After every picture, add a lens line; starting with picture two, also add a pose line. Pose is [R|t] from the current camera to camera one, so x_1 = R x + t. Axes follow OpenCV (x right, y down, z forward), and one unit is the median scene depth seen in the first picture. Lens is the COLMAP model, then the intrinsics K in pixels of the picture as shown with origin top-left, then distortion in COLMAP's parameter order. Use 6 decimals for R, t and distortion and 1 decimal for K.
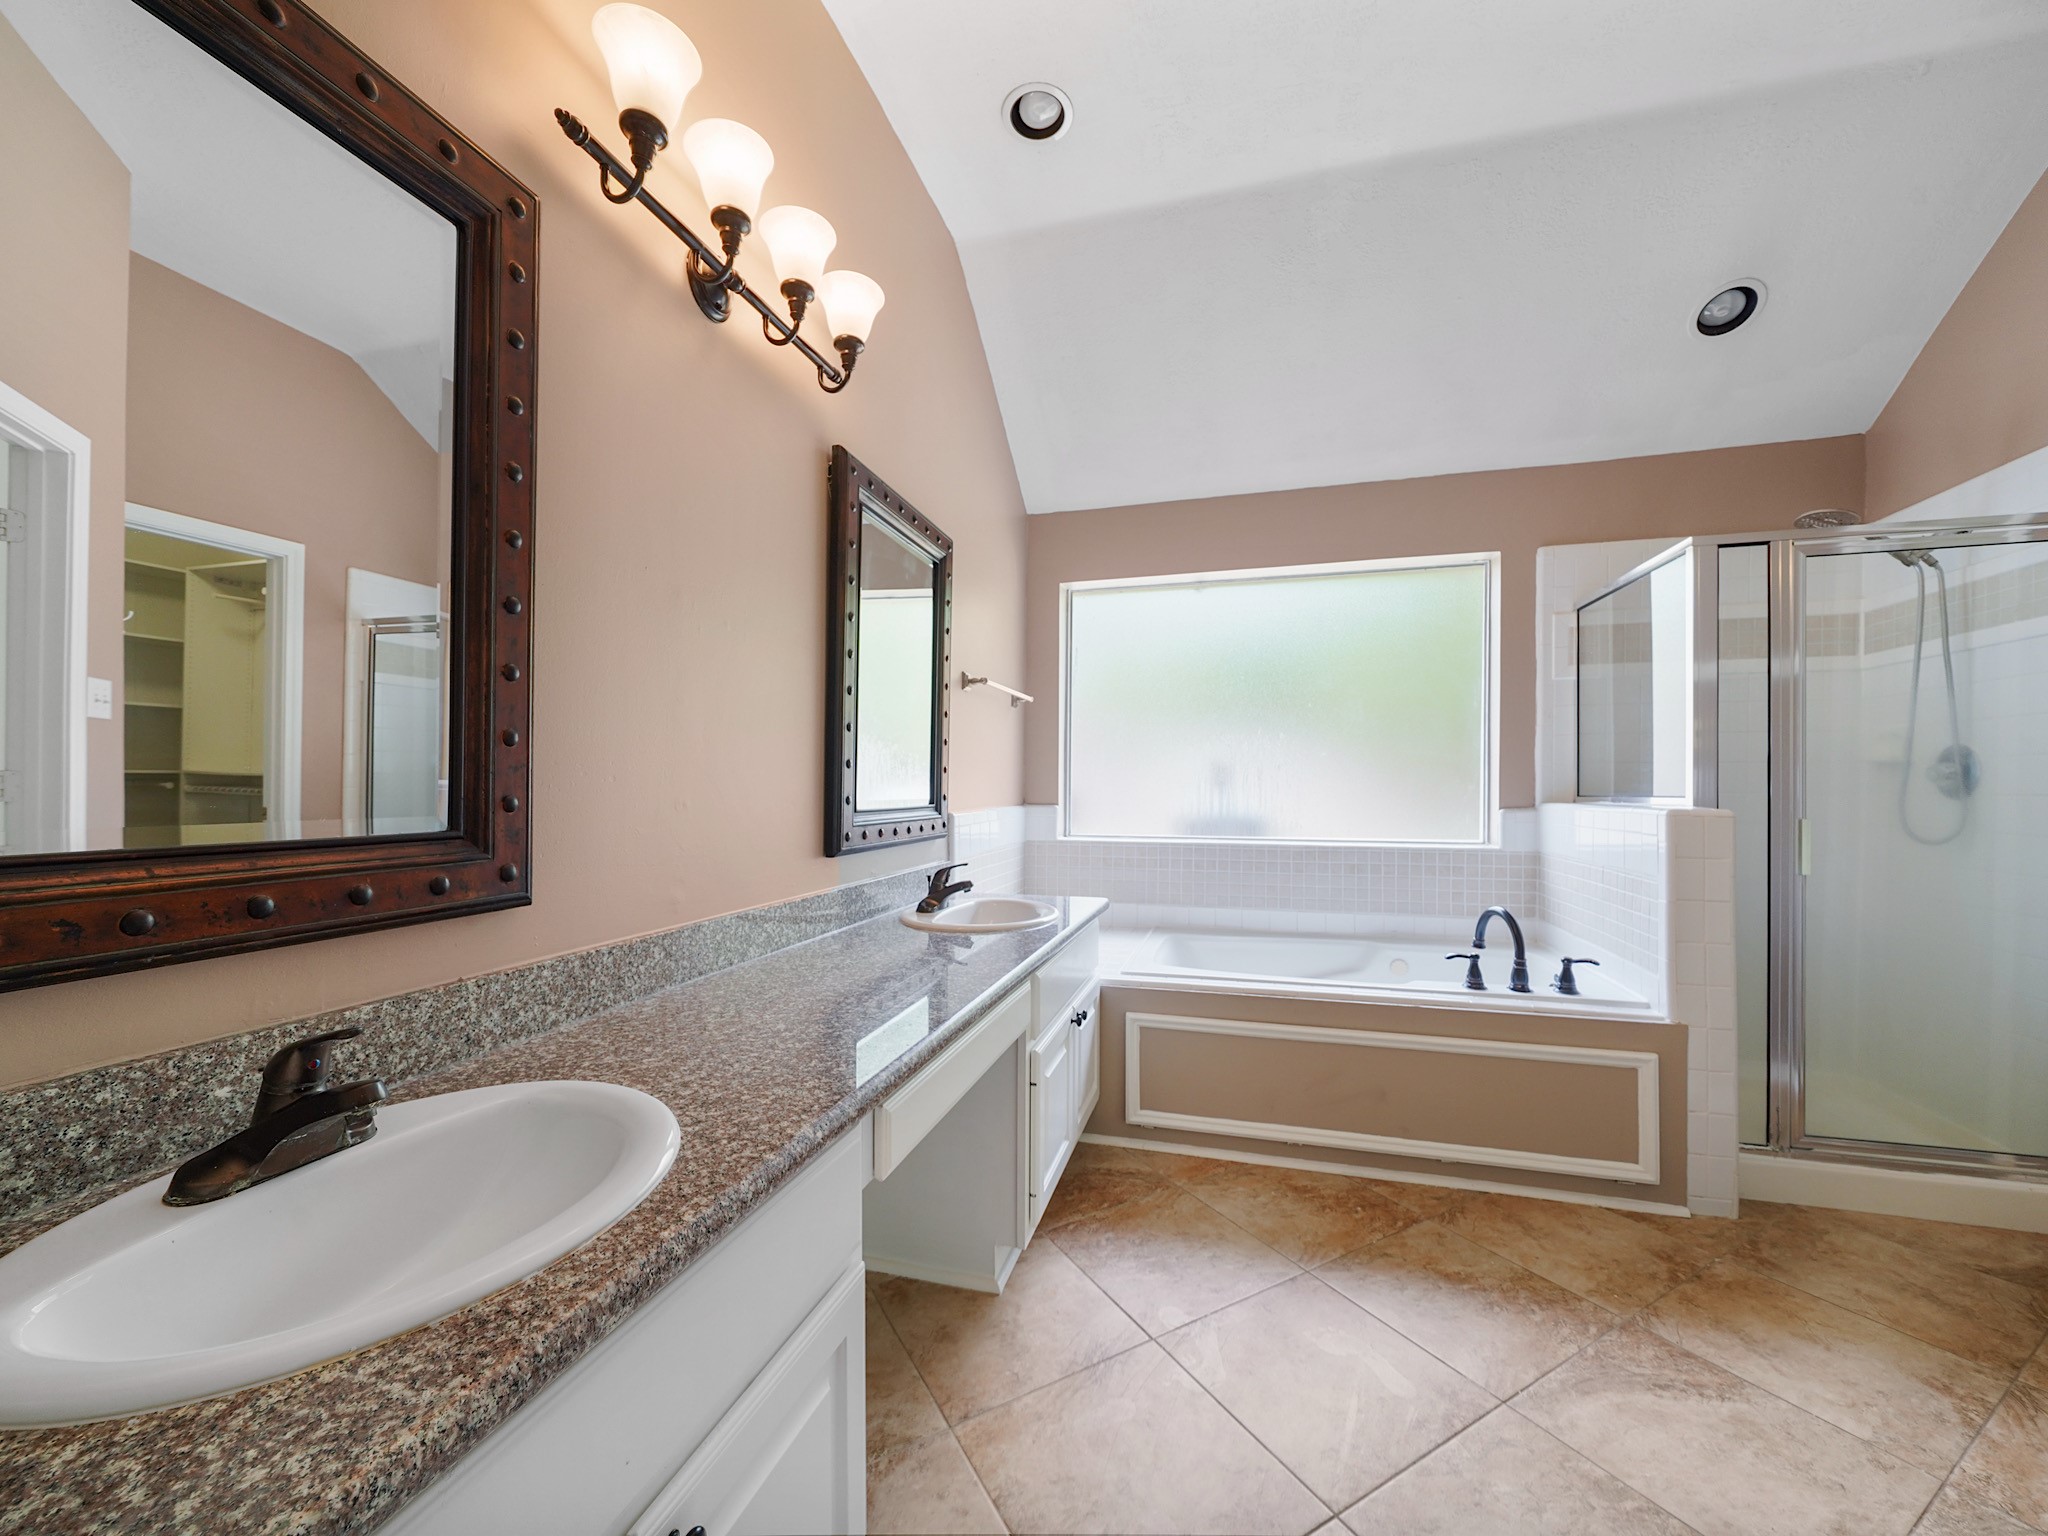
lens RADIAL K [[791.5, 0, 1016.8], [0, 791.5, 794.9], [0, 0, 1]] dist [-0.007217, 0.000069]
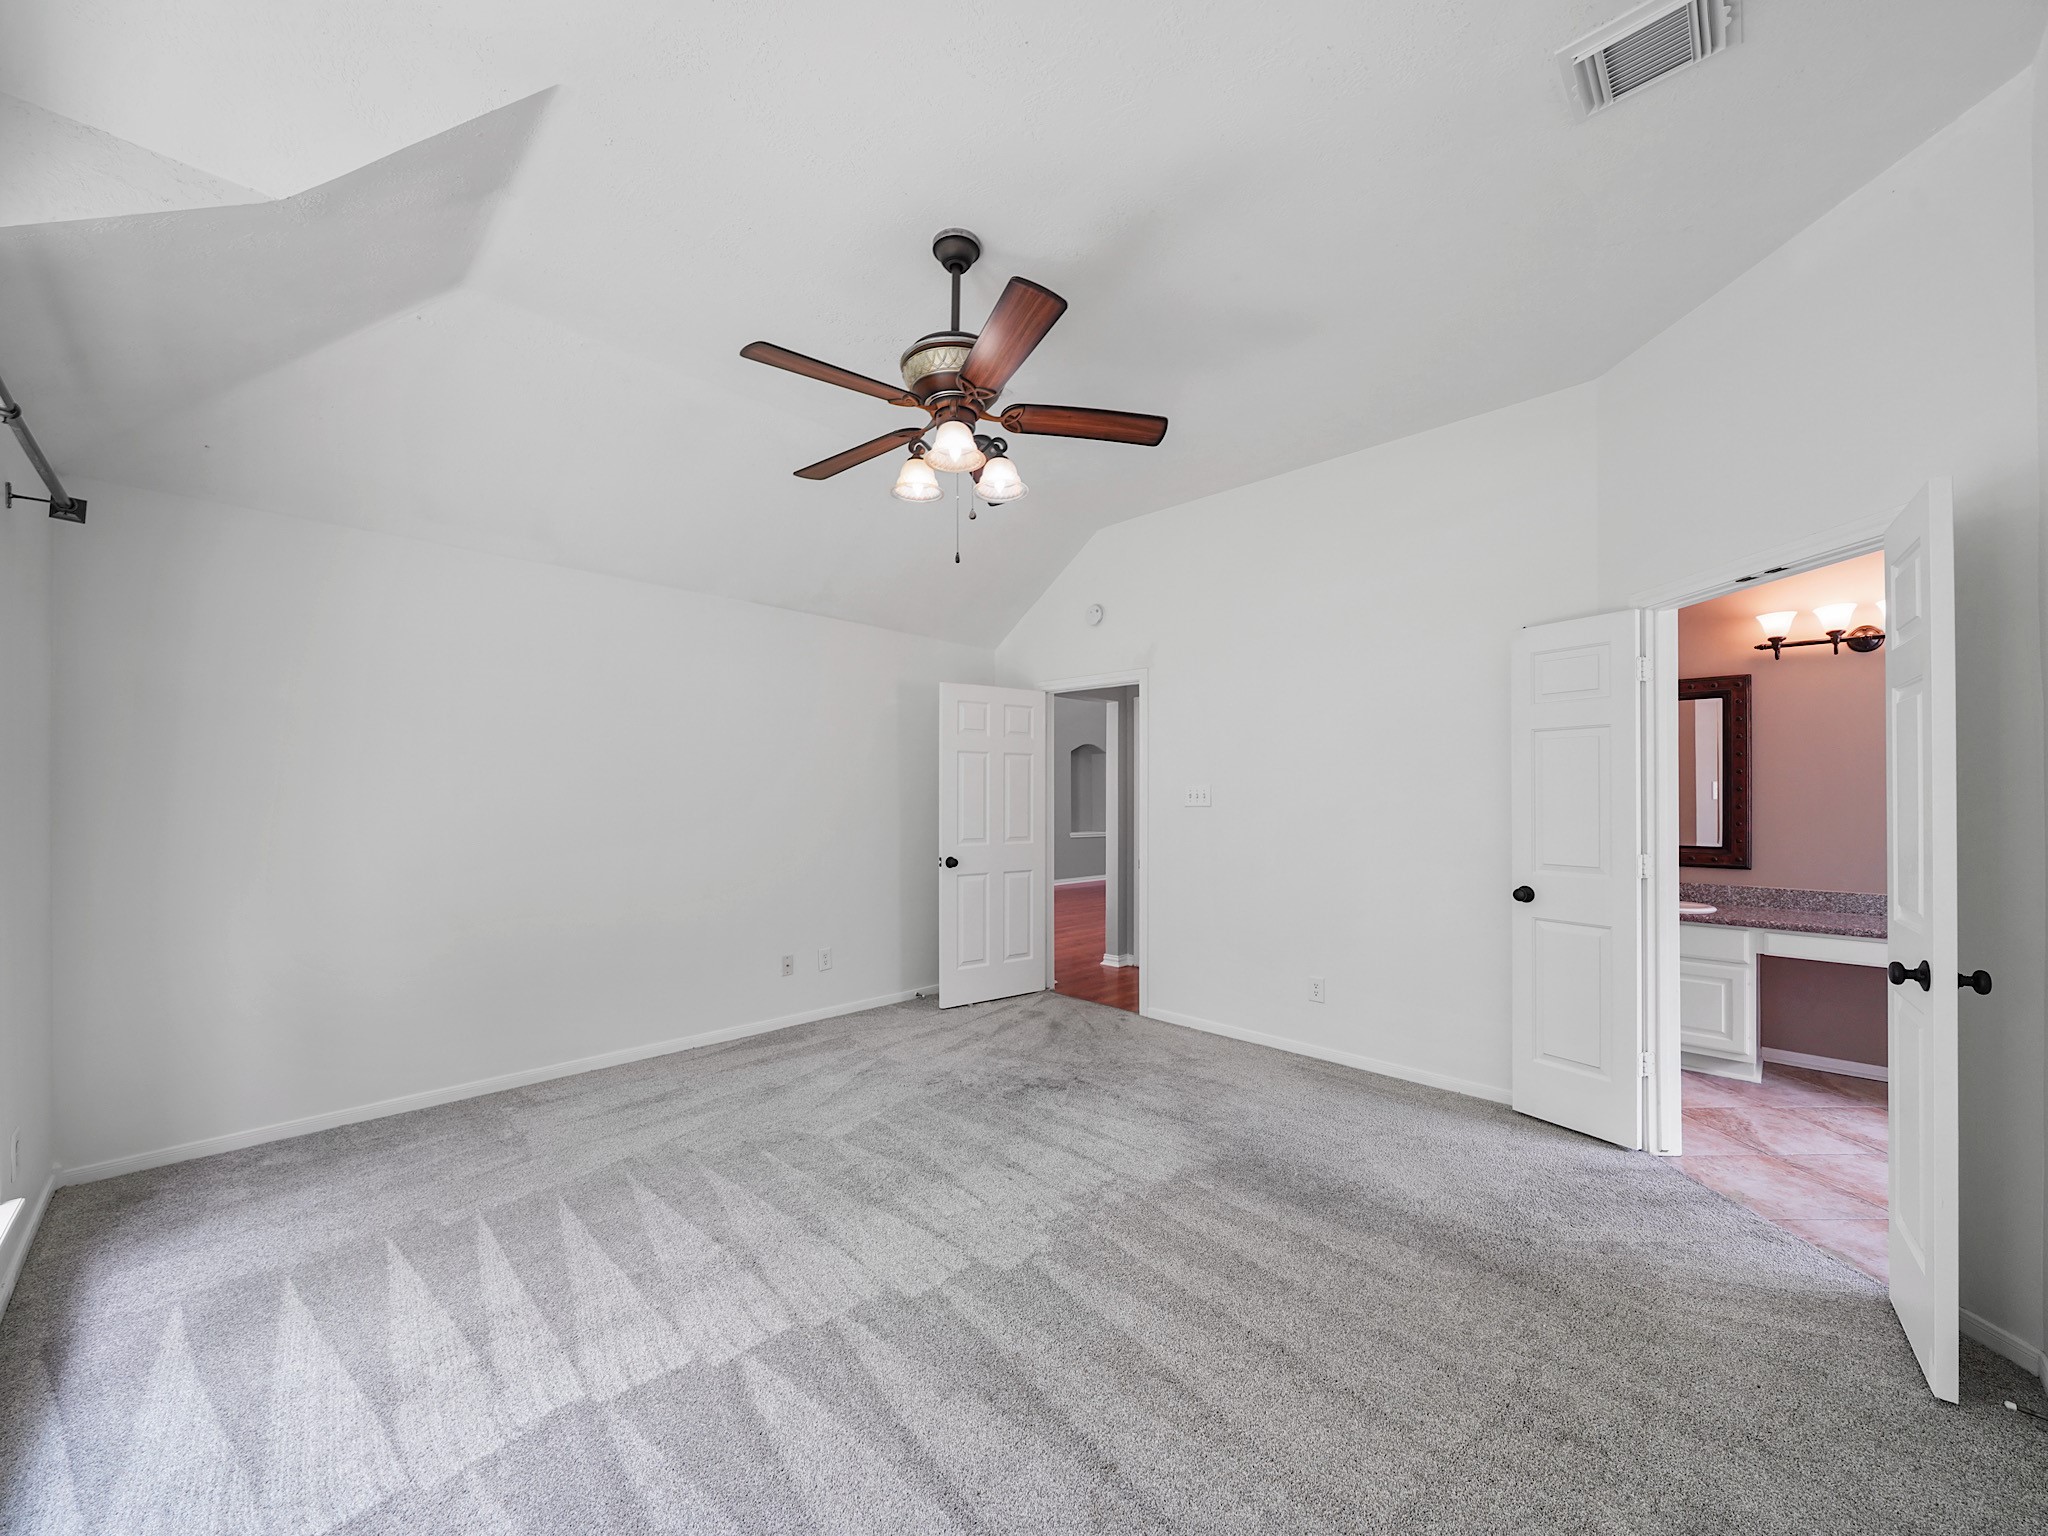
lens RADIAL K [[791.5, 0, 1026.5], [0, 791.5, 788.9], [0, 0, 1]] dist [-0.007217, 0.000069]
pose [[-0.471046, -0.004861, -0.882095, 2.004385], [-0.009339, 0.999956, -0.000523, -0.096087], [0.882059, 0.007991, -0.471071, -0.110138]]
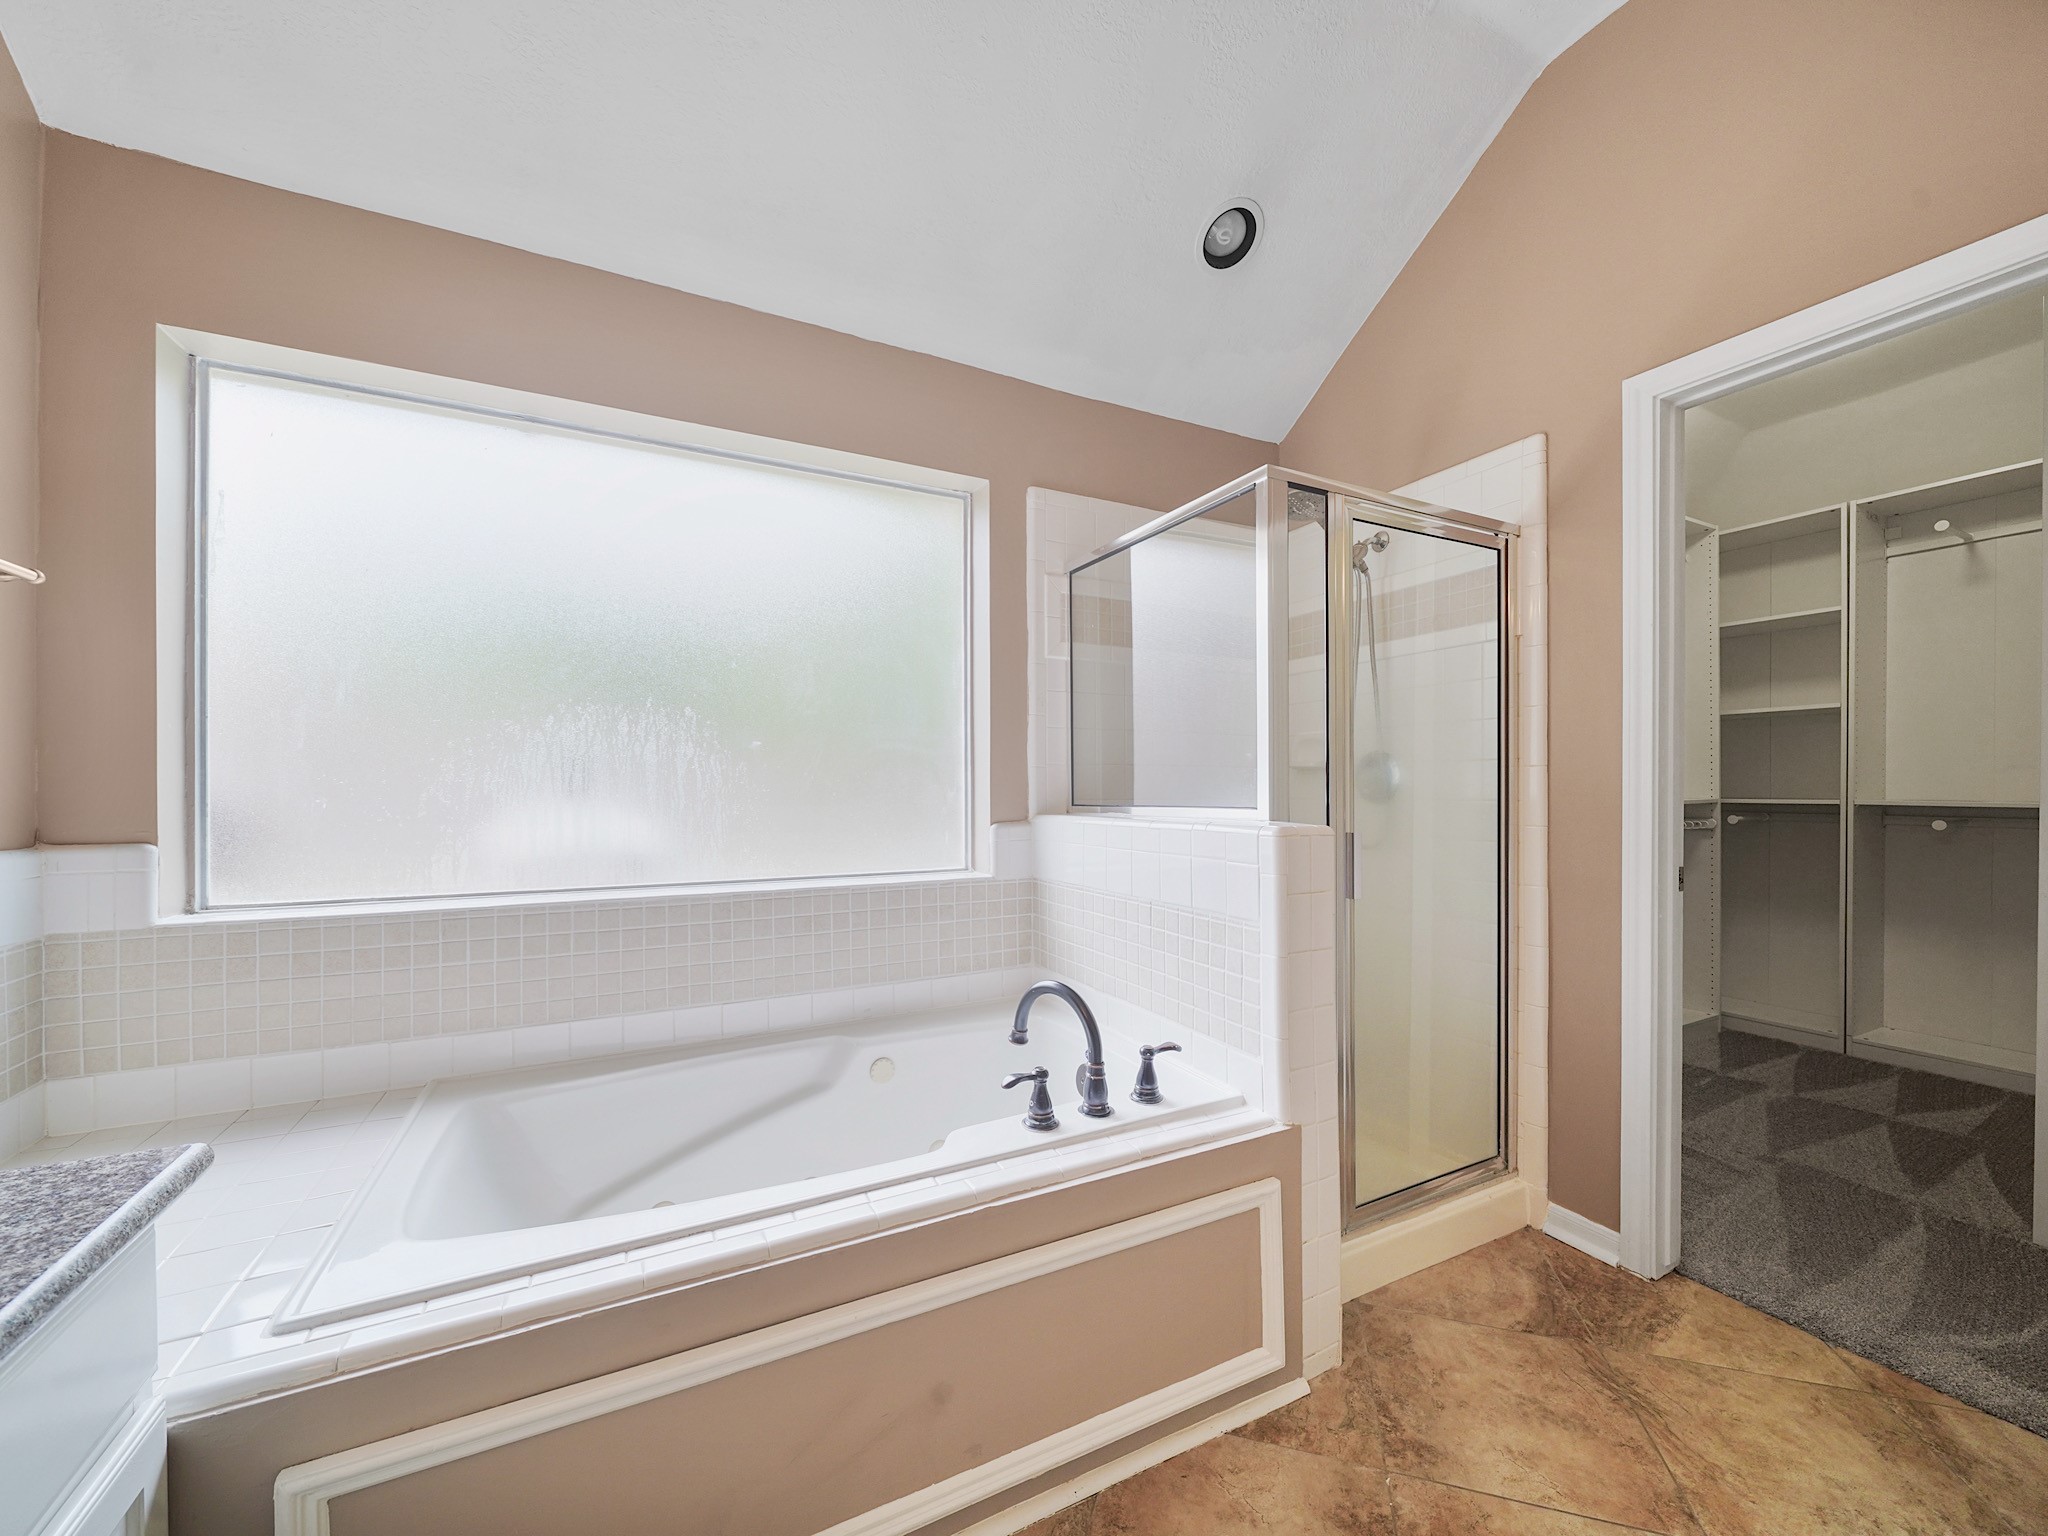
lens RADIAL K [[791.5, 0, 1021.4], [0, 791.5, 797.7], [0, 0, 1]] dist [-0.007217, 0.000069]
pose [[0.723664, -0.009628, 0.690086, 0.152698], [0.011966, 0.999927, 0.001402, -0.010532], [-0.690049, 0.007243, 0.723726, 0.581316]]
